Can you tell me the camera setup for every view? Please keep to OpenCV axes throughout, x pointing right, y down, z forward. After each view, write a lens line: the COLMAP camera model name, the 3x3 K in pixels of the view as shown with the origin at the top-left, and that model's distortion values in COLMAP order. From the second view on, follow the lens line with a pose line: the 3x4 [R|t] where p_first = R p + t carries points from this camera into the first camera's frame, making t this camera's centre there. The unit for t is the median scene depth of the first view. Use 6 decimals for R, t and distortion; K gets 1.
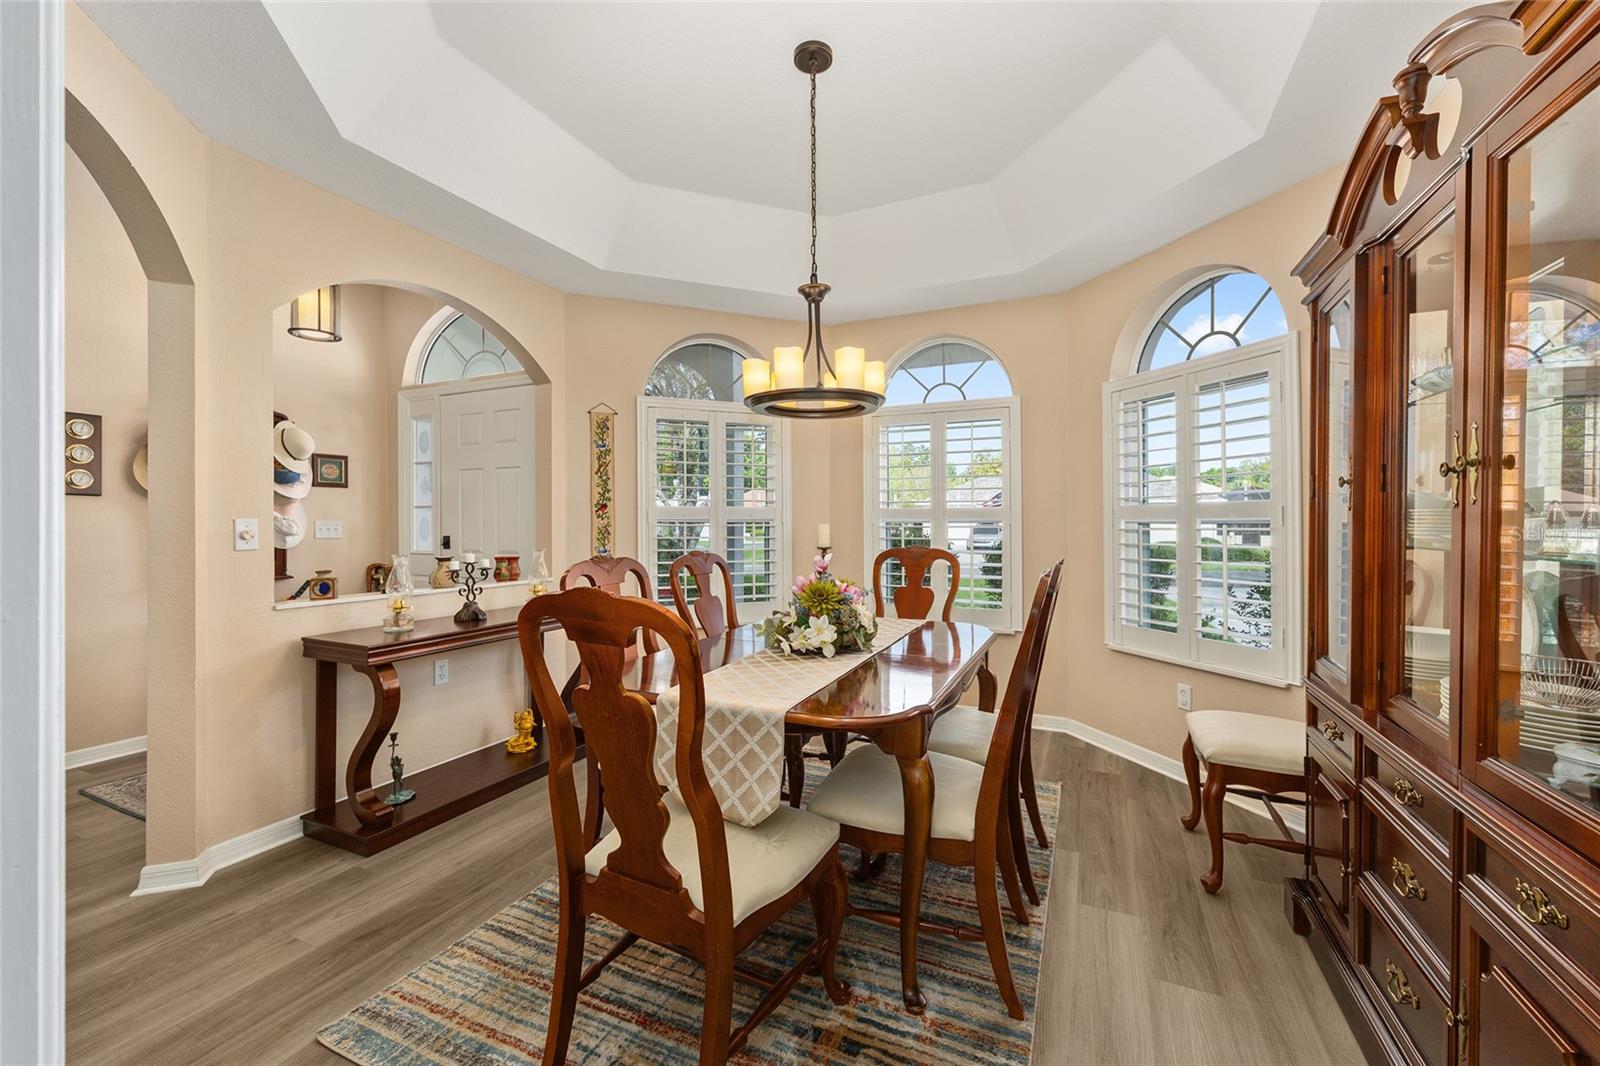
lens RADIAL K [[643.5, 0, 797.5], [0, 643.5, 532.8], [0, 0, 1]] dist [0.001423, 0.000116]
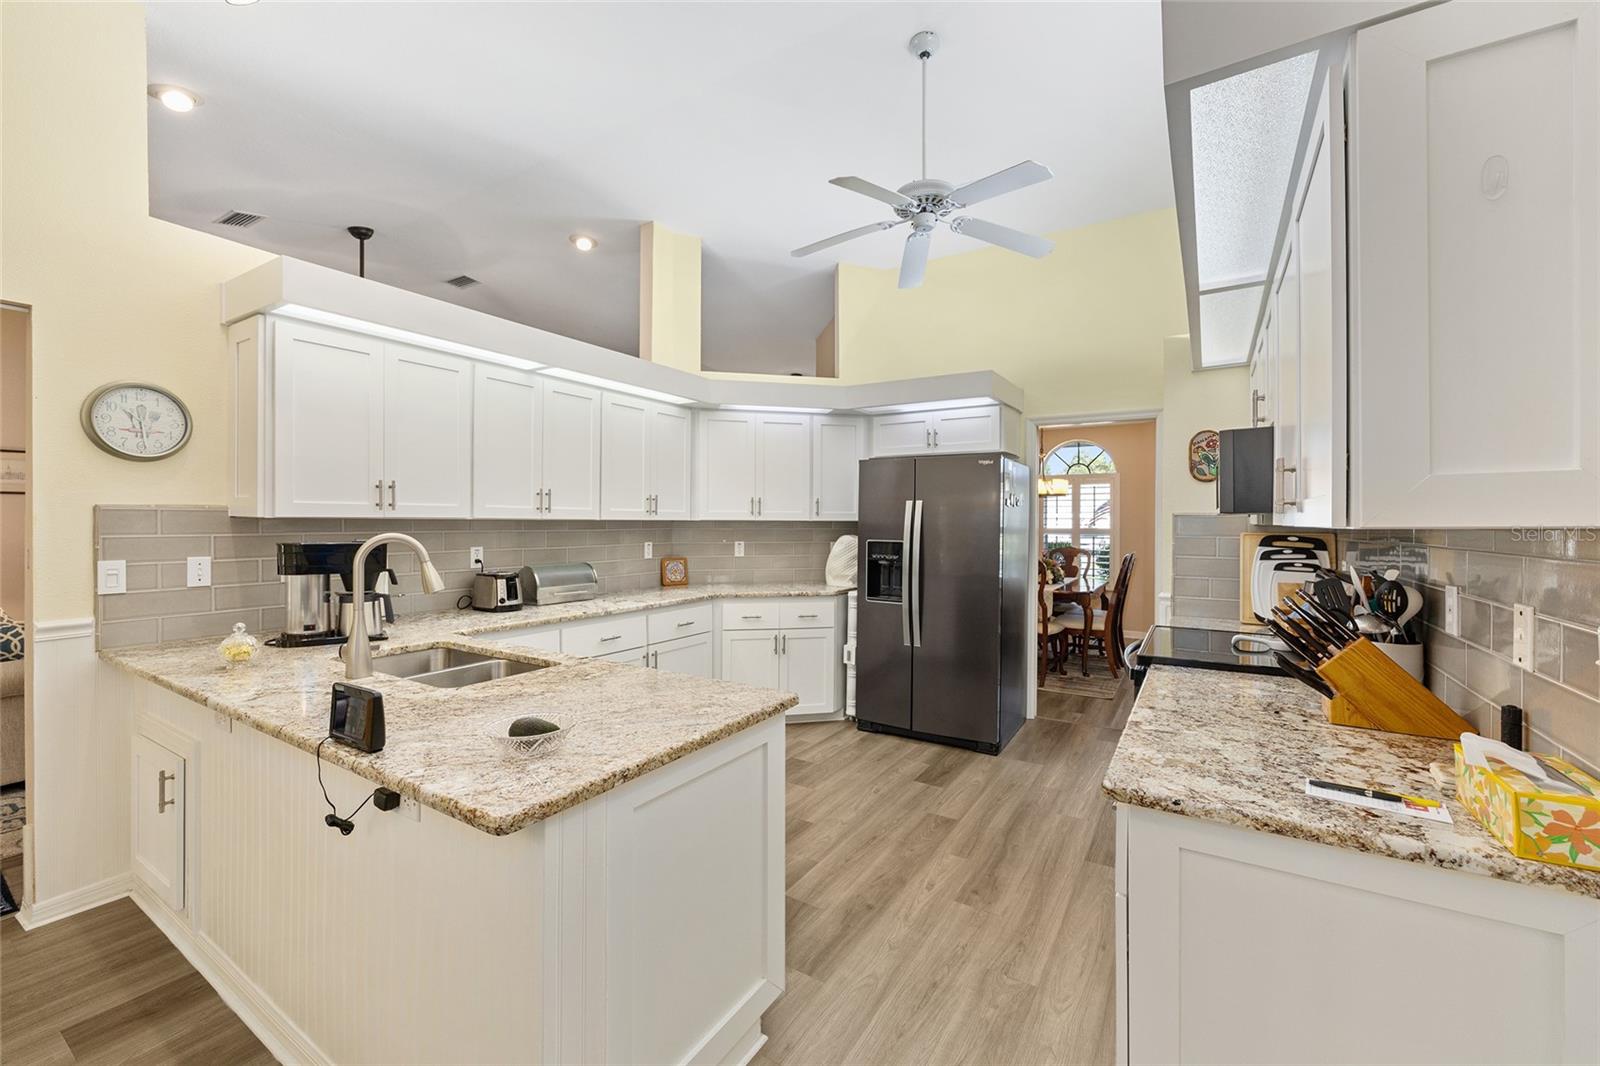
lens RADIAL K [[643.5, 0, 810.6], [0, 643.5, 529.2], [0, 0, 1]] dist [0.001423, 0.000116]
pose [[0.993551, 0.007344, -0.113152, -0.788341], [-0.006359, 0.999939, 0.009067, -0.091453], [0.113212, -0.008289, 0.993536, -2.276367]]
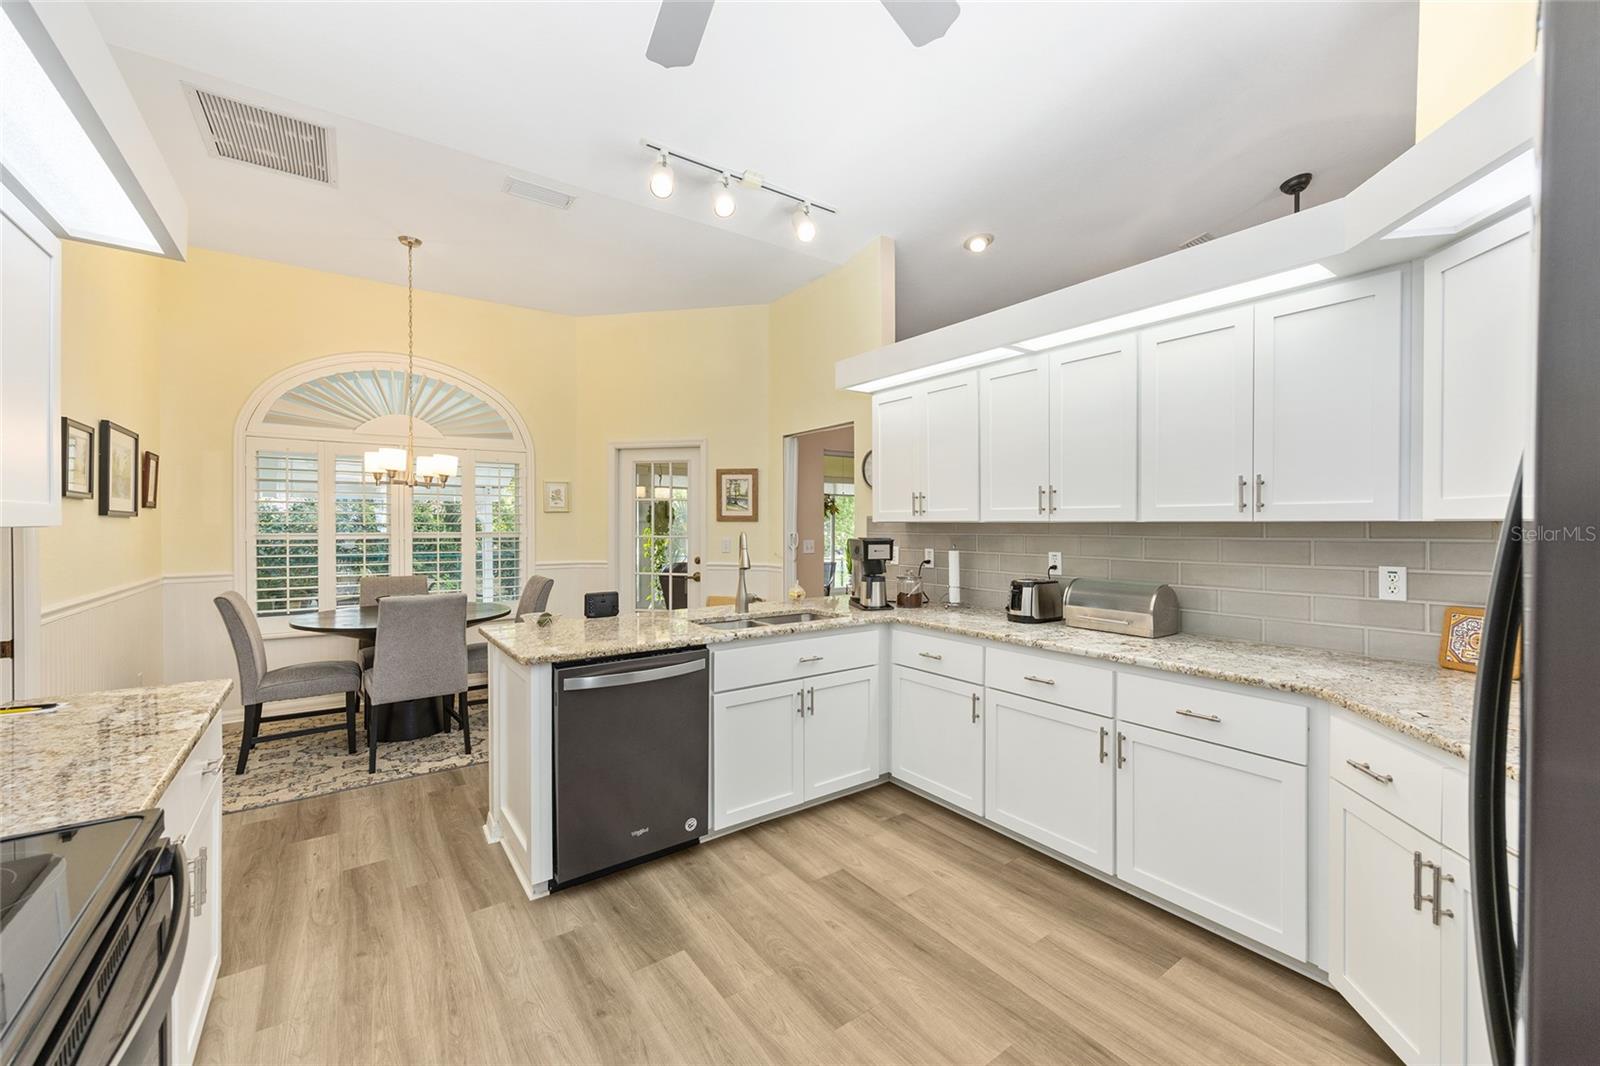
lens RADIAL K [[643.5, 0, 801.7], [0, 643.5, 533.1], [0, 0, 1]] dist [0.001423, 0.000116]
pose [[-0.489684, 0.015386, -0.871764, 1.131824], [-0.001341, 0.999830, 0.018399, -0.111110], [0.871899, 0.010179, -0.489580, 3.394514]]
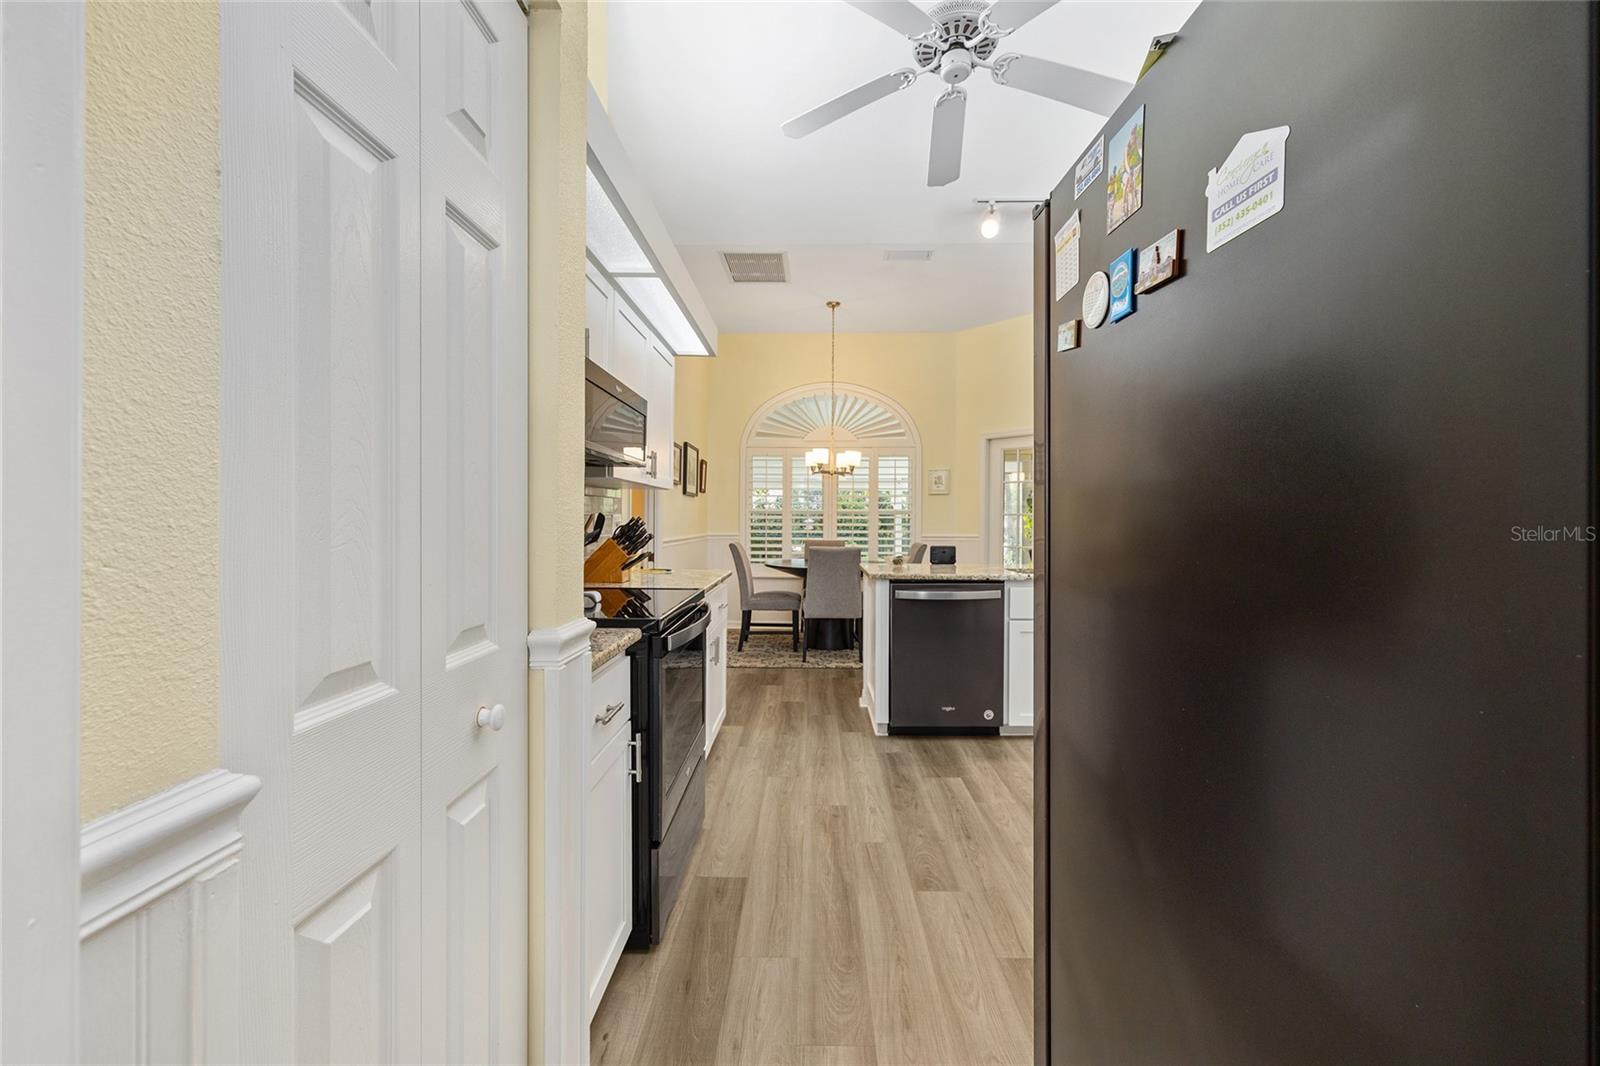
lens RADIAL K [[643.5, 0, 795.8], [0, 643.5, 524.0], [0, 0, 1]] dist [0.001423, 0.000116]
pose [[-0.916479, 0.002730, -0.400073, 1.595919], [-0.002268, 0.999925, 0.012019, 0.143868], [0.400076, 0.011923, -0.916405, 5.092954]]
